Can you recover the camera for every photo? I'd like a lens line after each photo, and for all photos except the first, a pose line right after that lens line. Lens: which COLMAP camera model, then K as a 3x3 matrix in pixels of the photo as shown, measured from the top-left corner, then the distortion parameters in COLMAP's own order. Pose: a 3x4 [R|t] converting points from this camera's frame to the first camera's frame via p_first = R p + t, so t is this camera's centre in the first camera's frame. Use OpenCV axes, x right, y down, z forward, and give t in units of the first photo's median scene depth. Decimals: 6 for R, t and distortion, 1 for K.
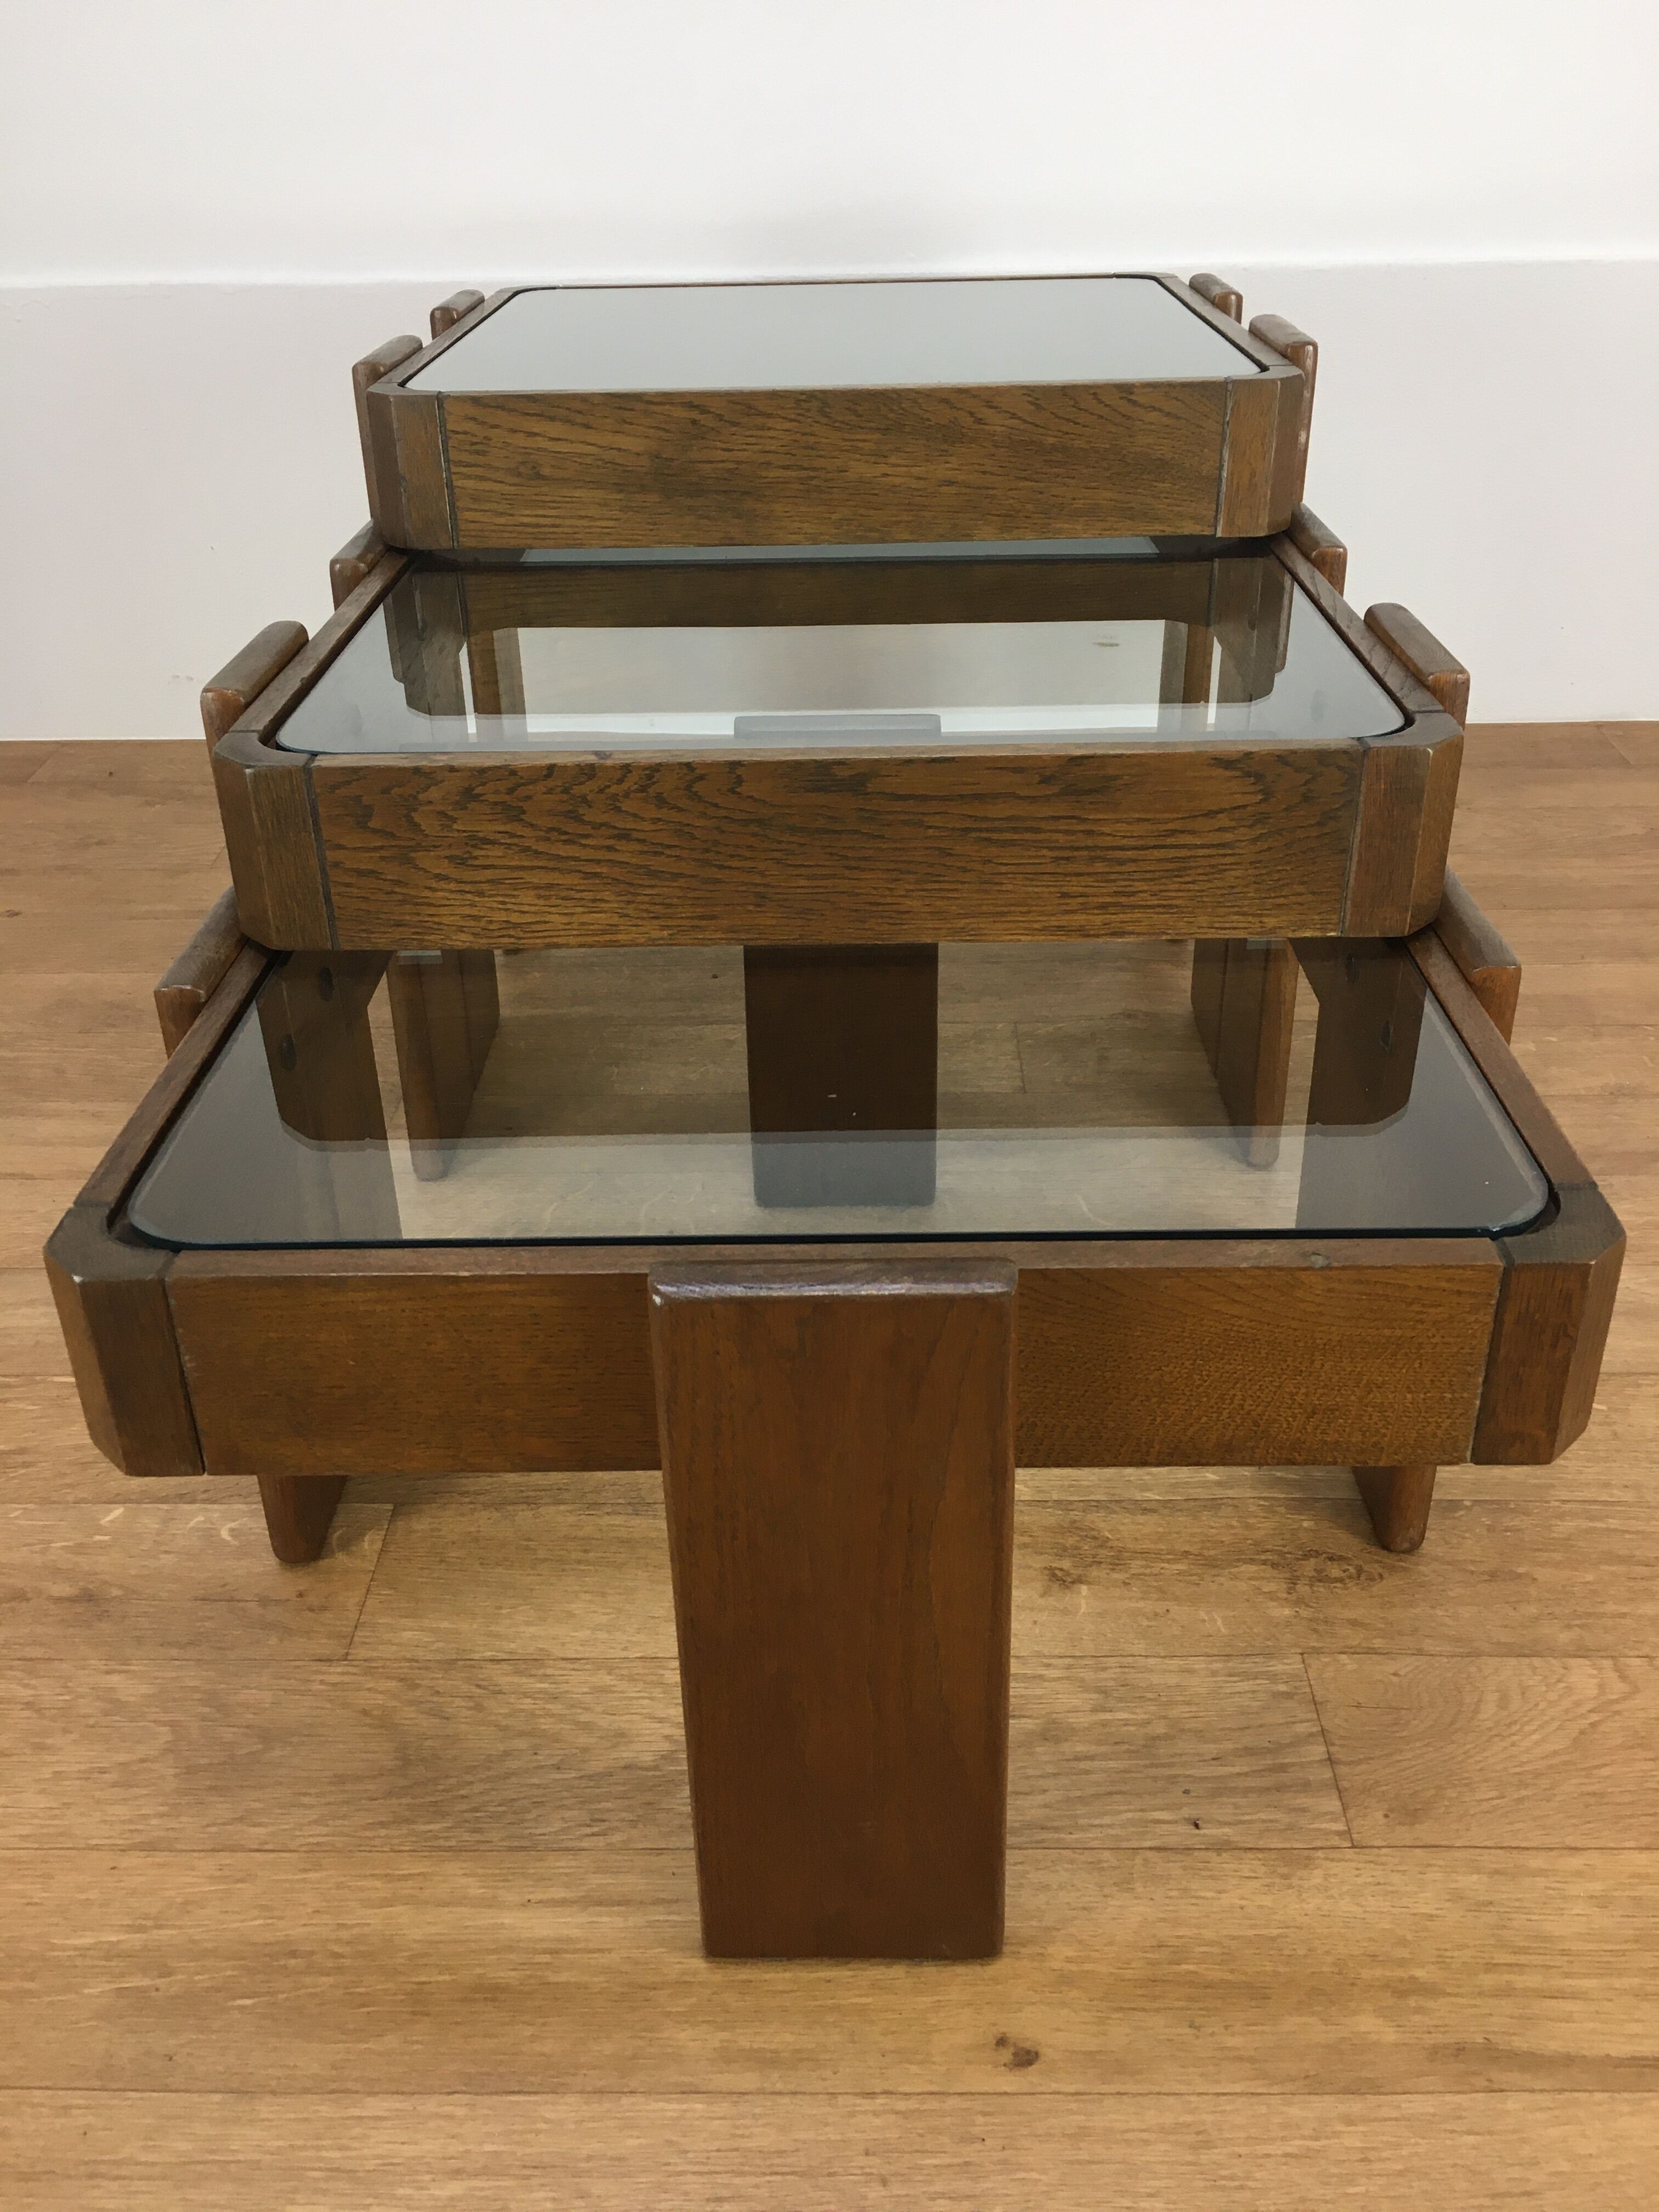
lens RADIAL K [[1930.6, 0, 828.1], [0, 1930.6, 1102.6], [0, 0, 1]] dist [0.075106, -0.134733]
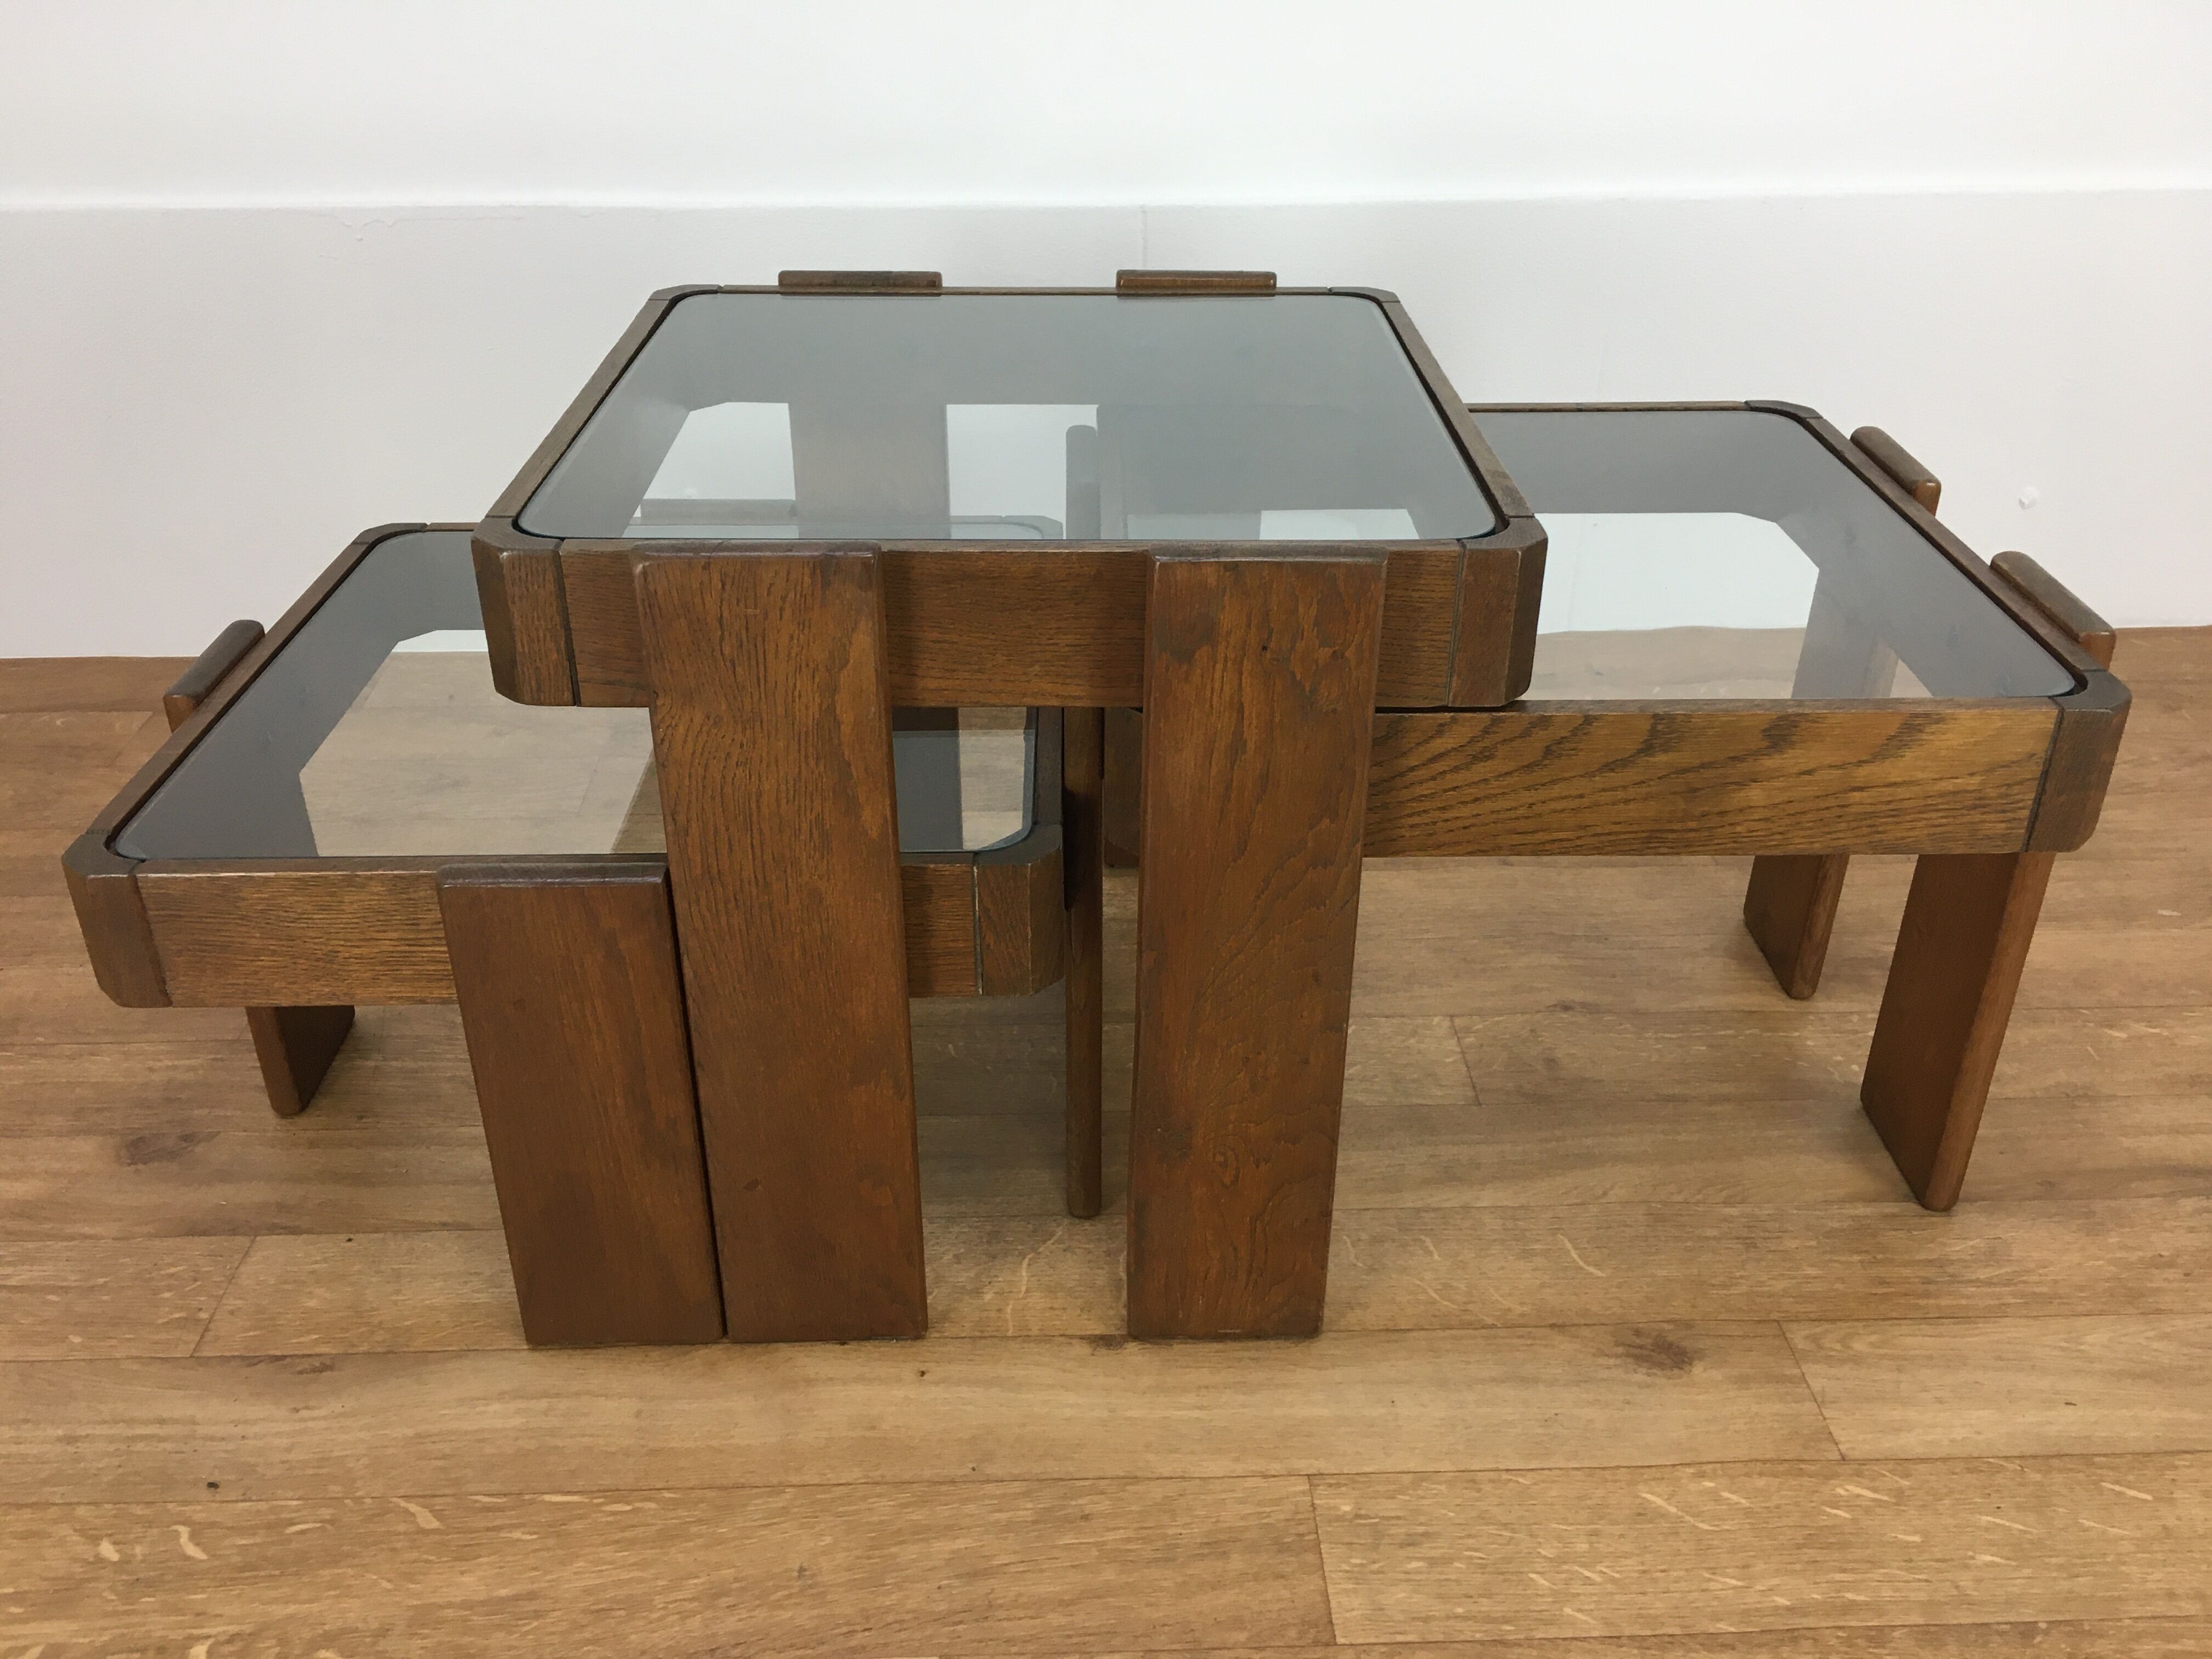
lens RADIAL K [[1930.6, 0, 1101.3], [0, 1930.6, 828.5], [0, 0, 1]] dist [0.075106, -0.134733]
pose [[0.998587, -0.011712, 0.051840, -0.213604], [0.011536, 0.999927, 0.003699, -0.228420], [-0.051879, -0.003096, 0.998649, 0.048910]]
